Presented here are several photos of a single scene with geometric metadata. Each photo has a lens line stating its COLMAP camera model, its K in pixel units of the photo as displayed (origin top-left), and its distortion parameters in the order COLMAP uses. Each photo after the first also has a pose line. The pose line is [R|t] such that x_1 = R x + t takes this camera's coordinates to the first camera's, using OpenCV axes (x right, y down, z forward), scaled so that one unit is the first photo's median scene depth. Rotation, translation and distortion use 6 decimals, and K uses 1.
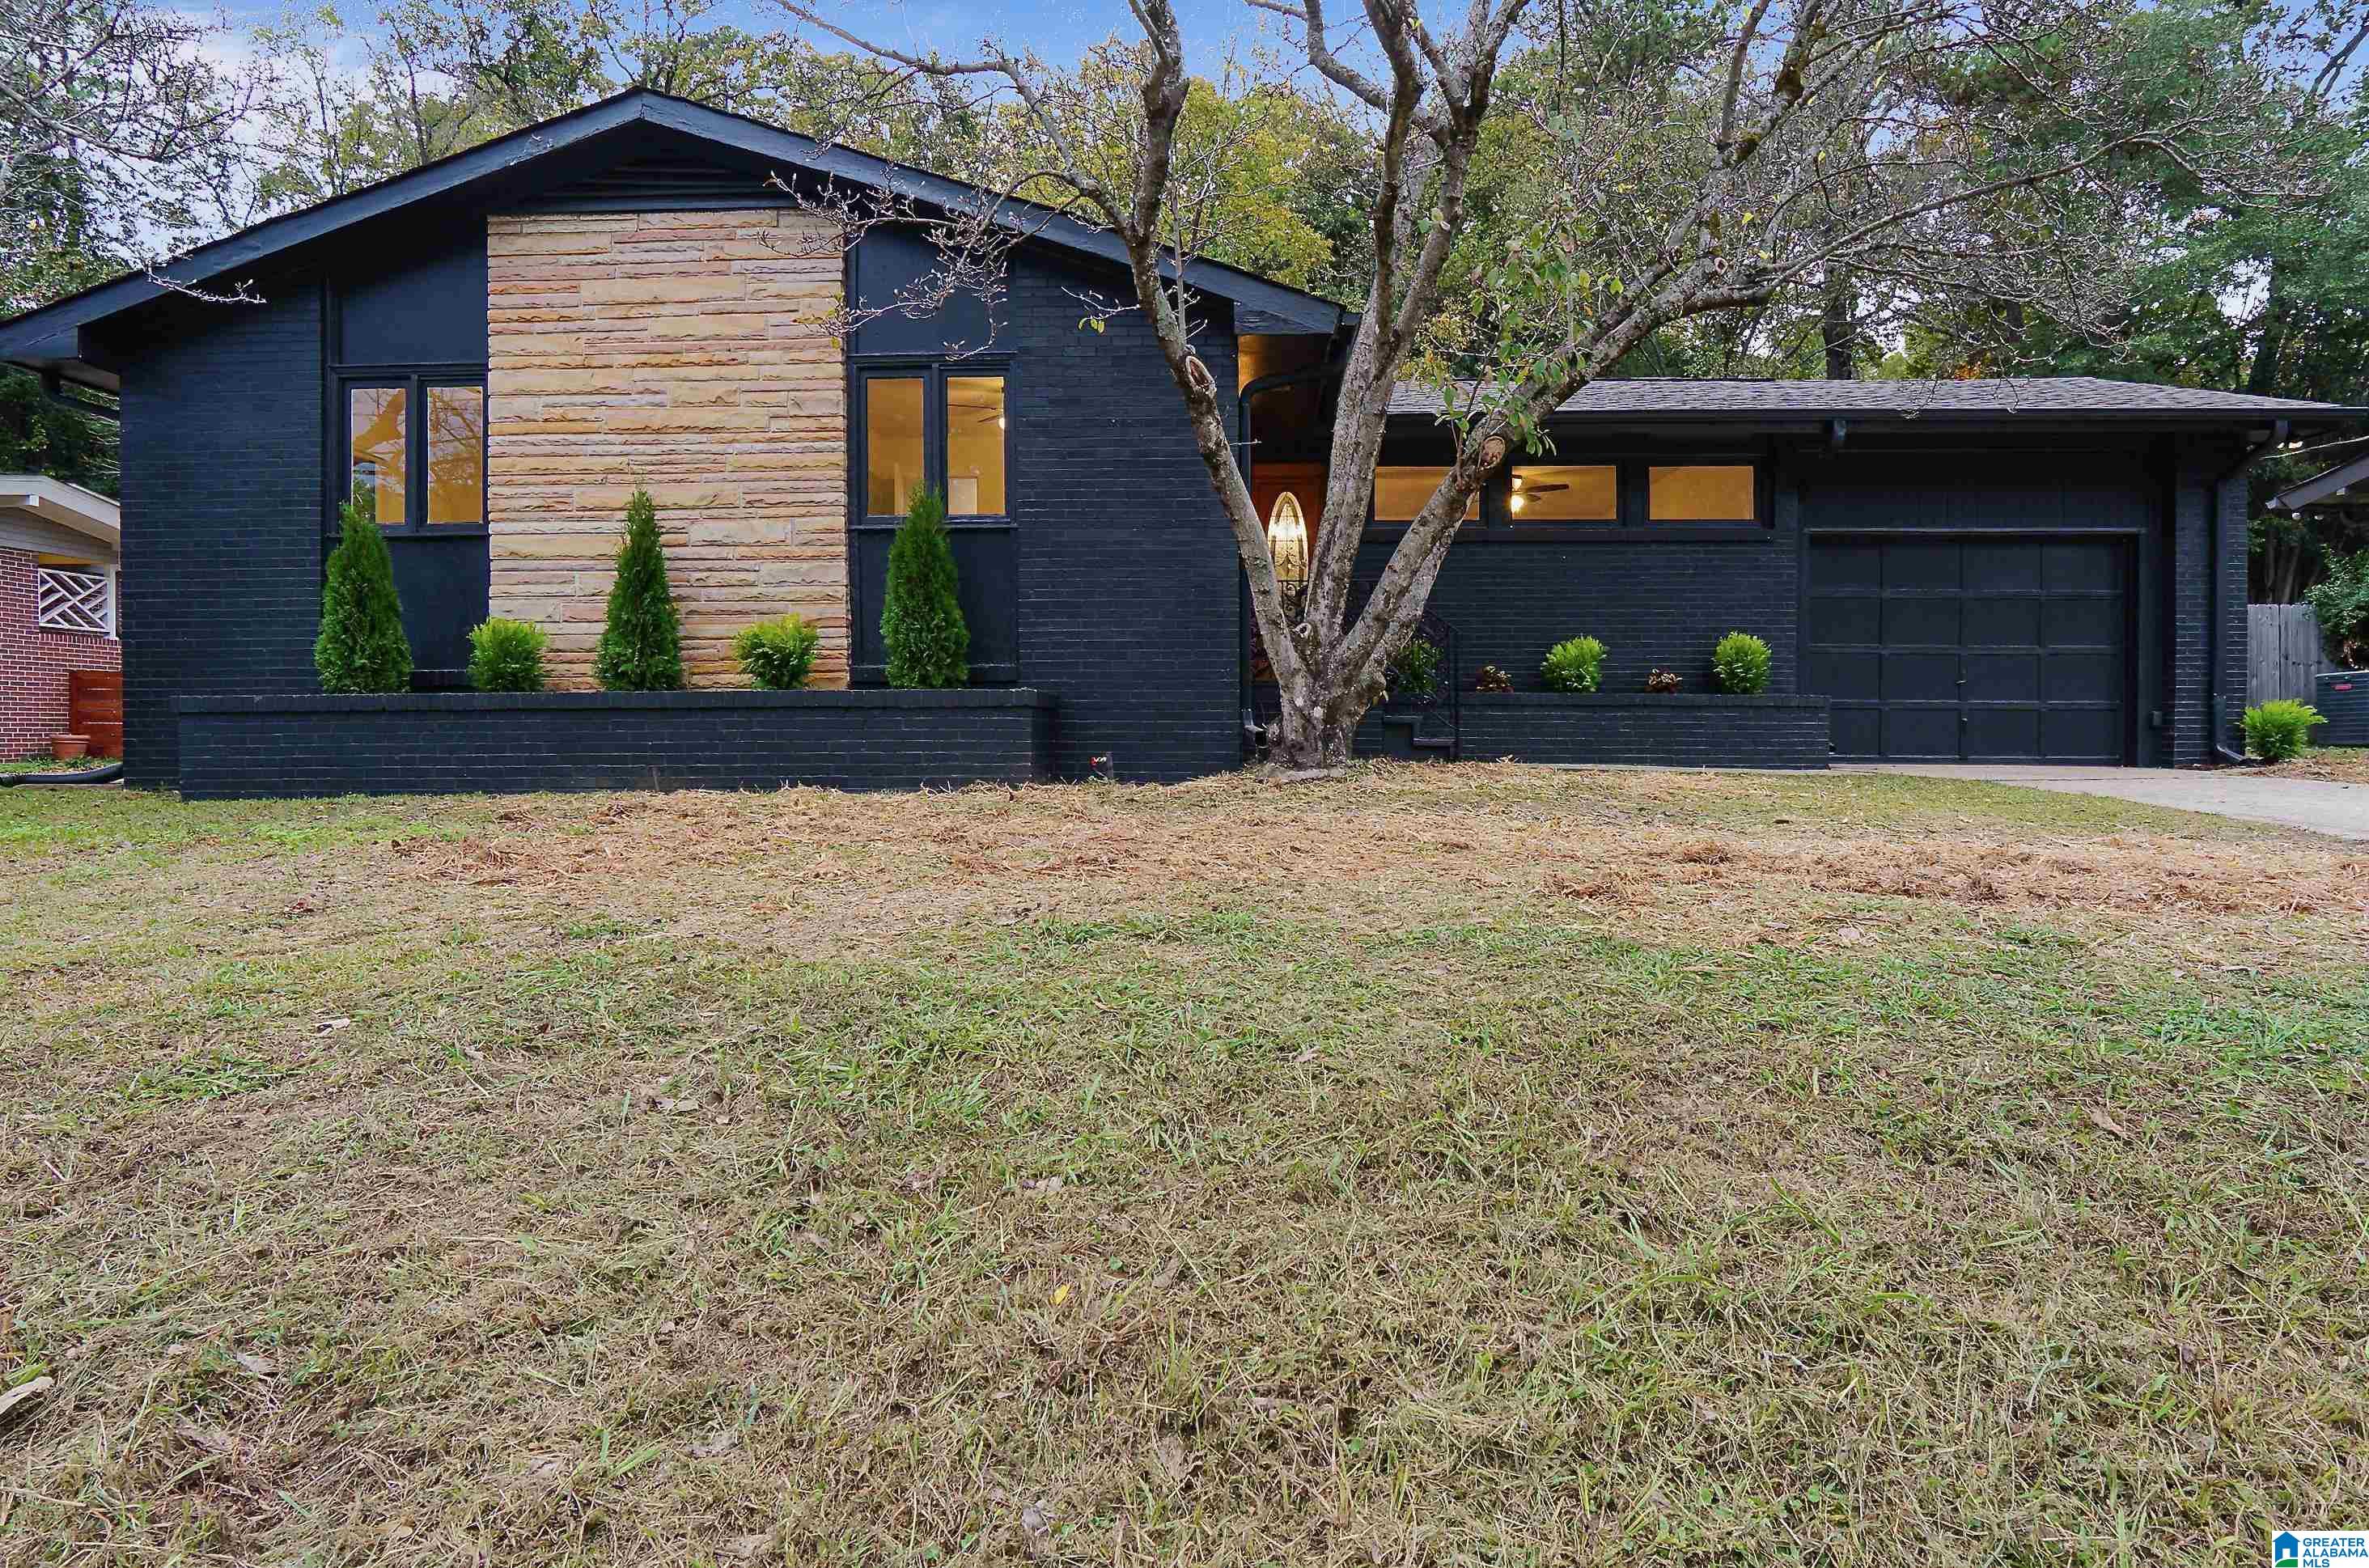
lens RADIAL K [[1295.9, 0, 1184.1], [0, 1295.9, 732.6], [0, 0, 1]] dist [-0.034289, 0.007519]
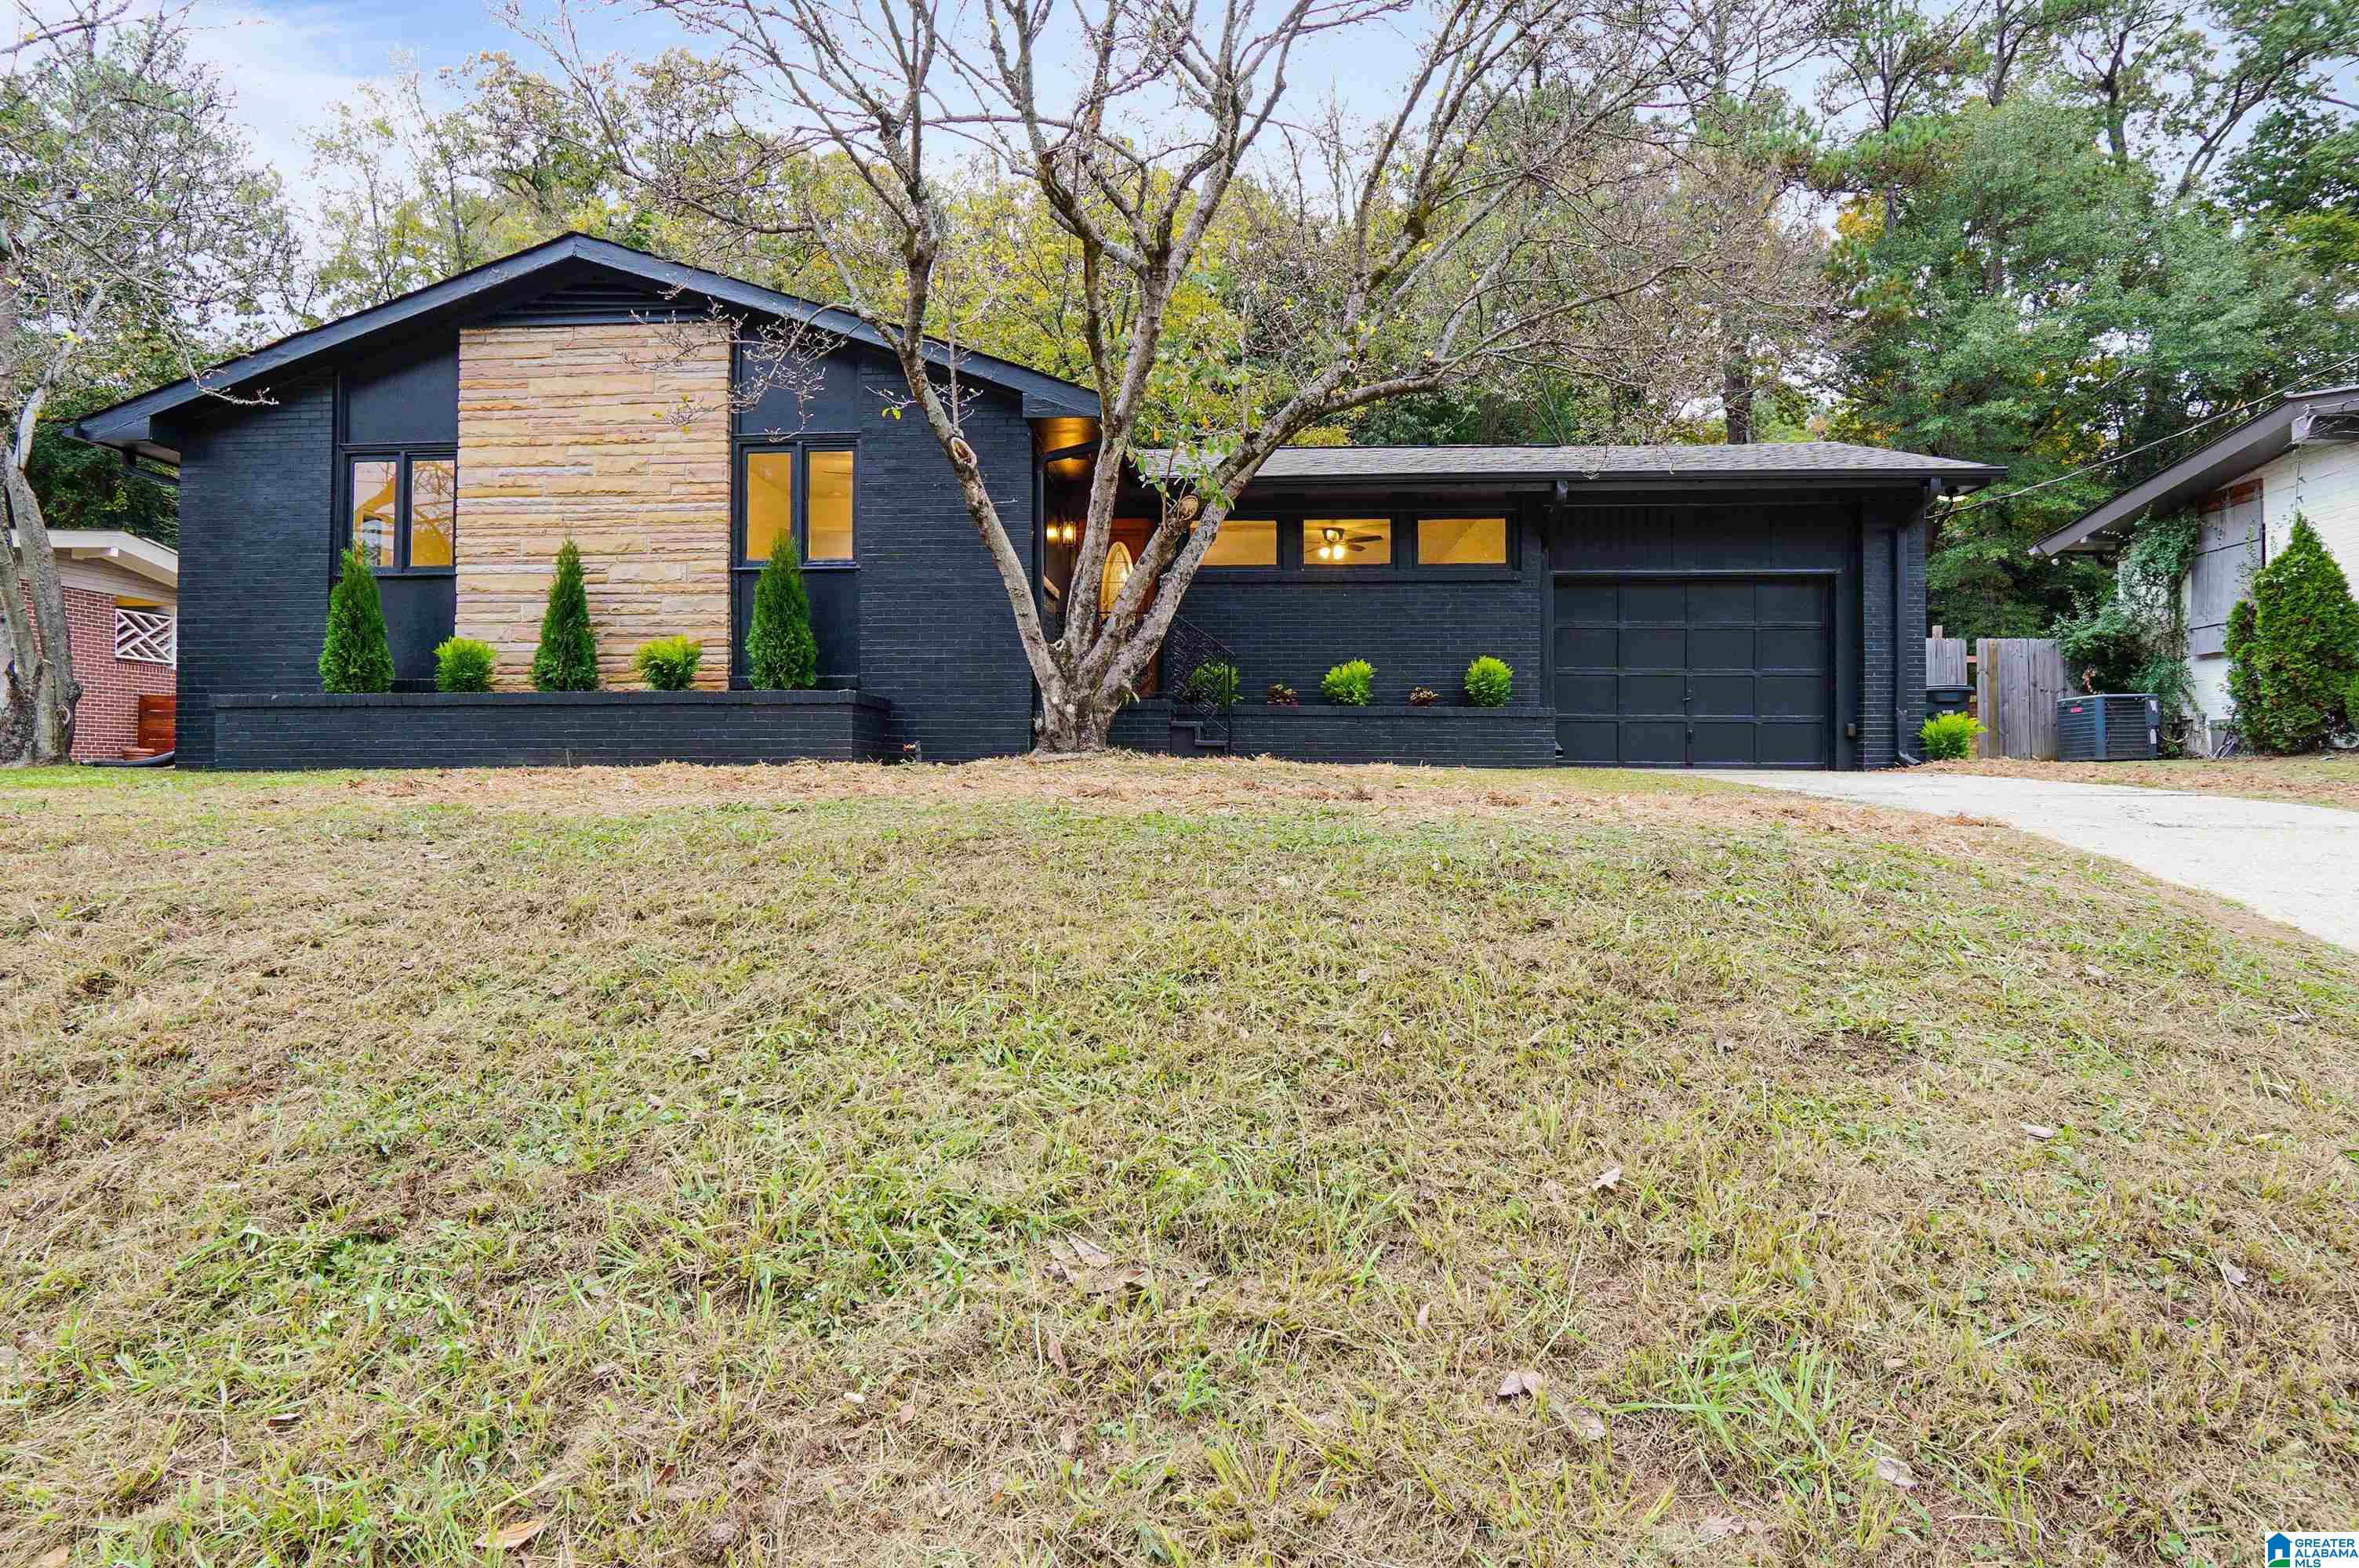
lens RADIAL K [[1294.7, 0, 1190.5], [0, 1294.7, 750.1], [0, 0, 1]] dist [-0.027578, 0.000364]
pose [[0.999477, 0.003285, -0.032157, 0.237663], [-0.004291, 0.999502, -0.031266, 0.059094], [0.032038, 0.031387, 0.998994, -0.257962]]
